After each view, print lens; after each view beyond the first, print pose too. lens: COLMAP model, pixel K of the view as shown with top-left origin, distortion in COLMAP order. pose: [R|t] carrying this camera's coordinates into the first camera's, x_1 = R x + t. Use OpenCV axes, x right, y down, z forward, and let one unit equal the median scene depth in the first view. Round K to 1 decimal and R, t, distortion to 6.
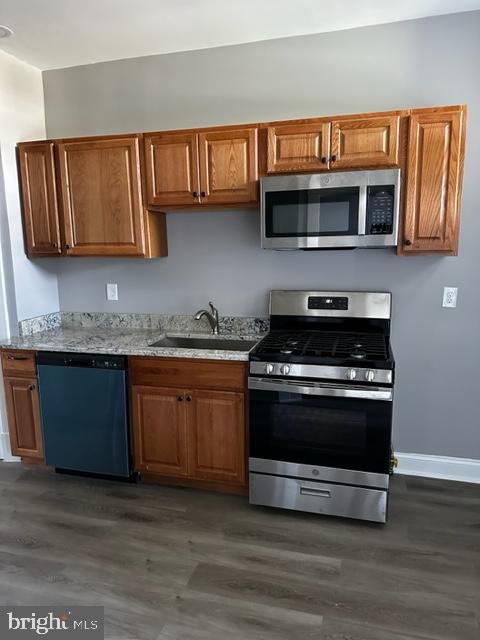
lens RADIAL K [[450.7, 0, 240.0], [0, 450.7, 320.0], [0, 0, 1]] dist [0.069943, -0.082310]
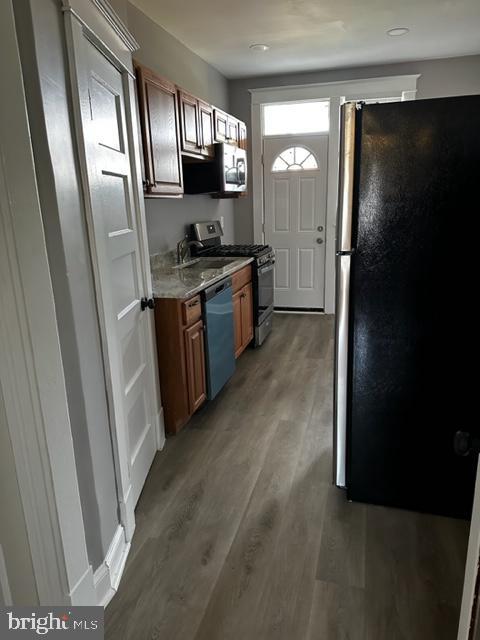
lens RADIAL K [[439.7, 0, 243.5], [0, 439.7, 320.7], [0, 0, 1]] dist [0.102233, -0.151240]
pose [[-0.015631, -0.241804, 0.970199, -1.528171], [0.182403, 0.953346, 0.240542, -0.092794], [-0.983100, 0.180727, 0.029204, 0.972553]]
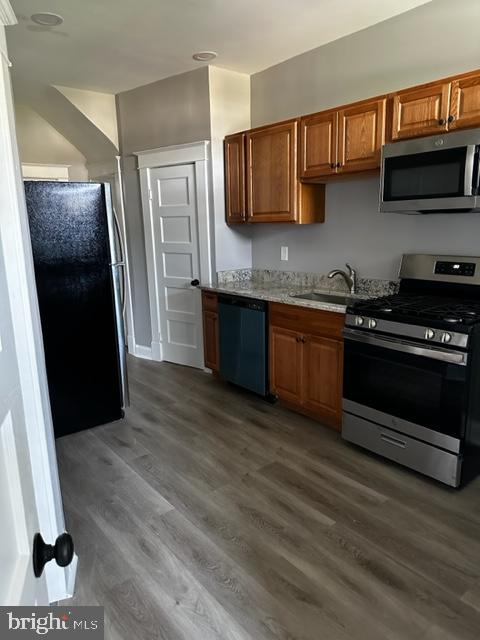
lens RADIAL K [[439.7, 0, 243.5], [0, 439.7, 320.7], [0, 0, 1]] dist [0.102233, -0.151240]
pose [[0.818944, 0.121094, -0.560951, 0.402459], [-0.089139, 0.992461, 0.084109, 0.035802], [0.566908, -0.018878, 0.823565, -0.059402]]
